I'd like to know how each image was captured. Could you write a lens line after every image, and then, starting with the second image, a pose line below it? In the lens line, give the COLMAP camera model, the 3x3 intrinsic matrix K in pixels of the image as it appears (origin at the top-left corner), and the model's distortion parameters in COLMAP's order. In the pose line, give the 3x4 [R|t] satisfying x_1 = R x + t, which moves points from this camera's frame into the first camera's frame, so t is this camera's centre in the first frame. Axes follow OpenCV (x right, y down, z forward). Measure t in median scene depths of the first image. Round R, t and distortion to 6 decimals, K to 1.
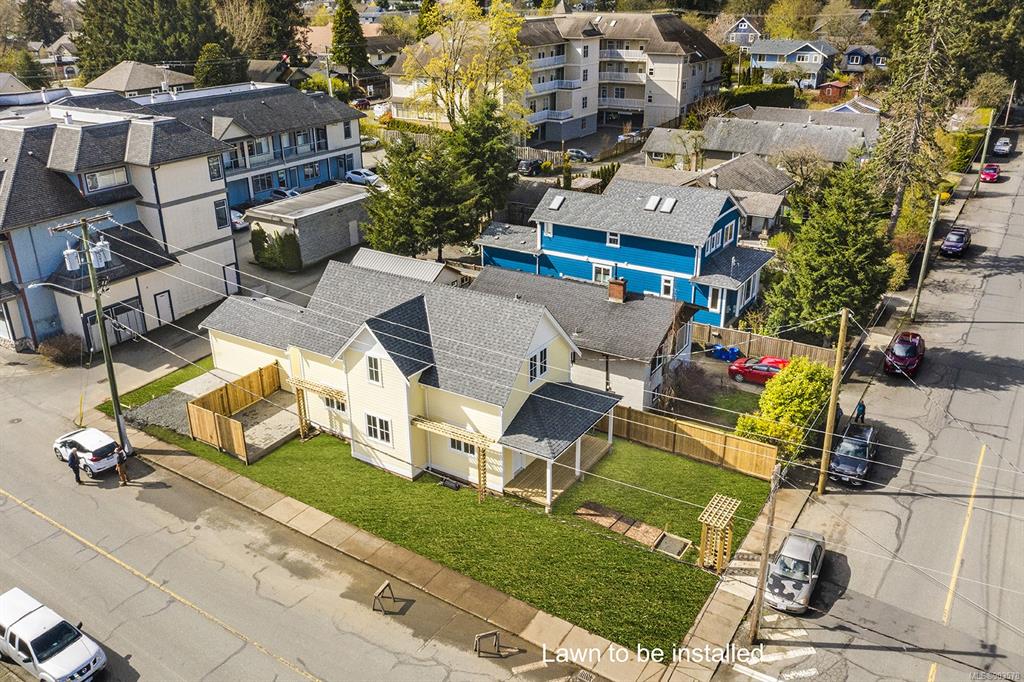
lens RADIAL K [[815.2, 0, 513.5], [0, 815.2, 300.4], [0, 0, 1]] dist [-0.009226, -0.004165]
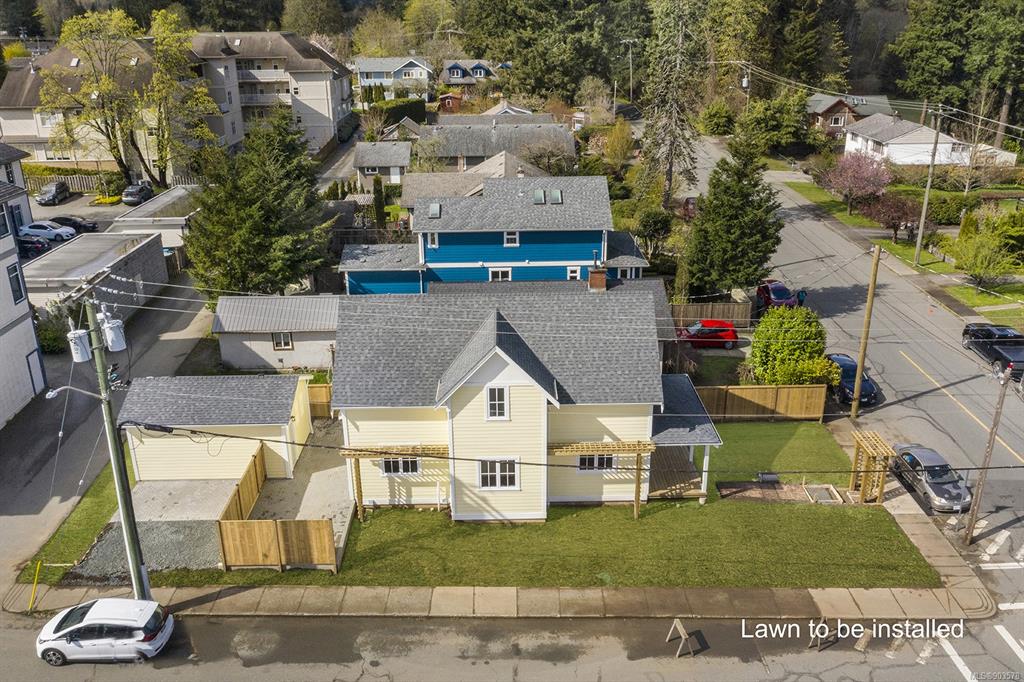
lens RADIAL K [[837.8, 0, 387.8], [0, 837.8, 321.7], [0, 0, 1]] dist [-0.008033, -0.000002]
pose [[0.846443, -0.177250, 0.502113, -0.516593], [0.194533, 0.980726, 0.018268, -0.025716], [-0.495673, 0.082215, 0.864609, 0.232253]]
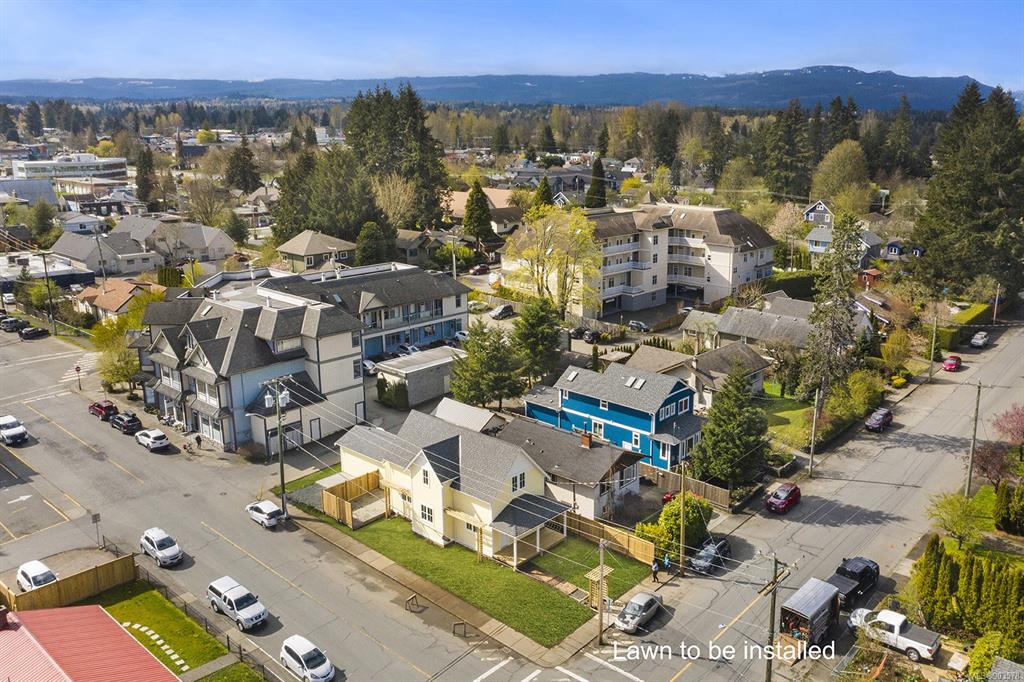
lens RADIAL K [[893.7, 0, 511.2], [0, 893.7, 290.0], [0, 0, 1]] dist [-0.013677, -0.003379]
pose [[0.978997, 0.038054, -0.200292, 0.276340], [-0.068397, 0.986794, -0.146829, -0.030695], [0.192060, 0.157445, 0.968671, -0.640490]]
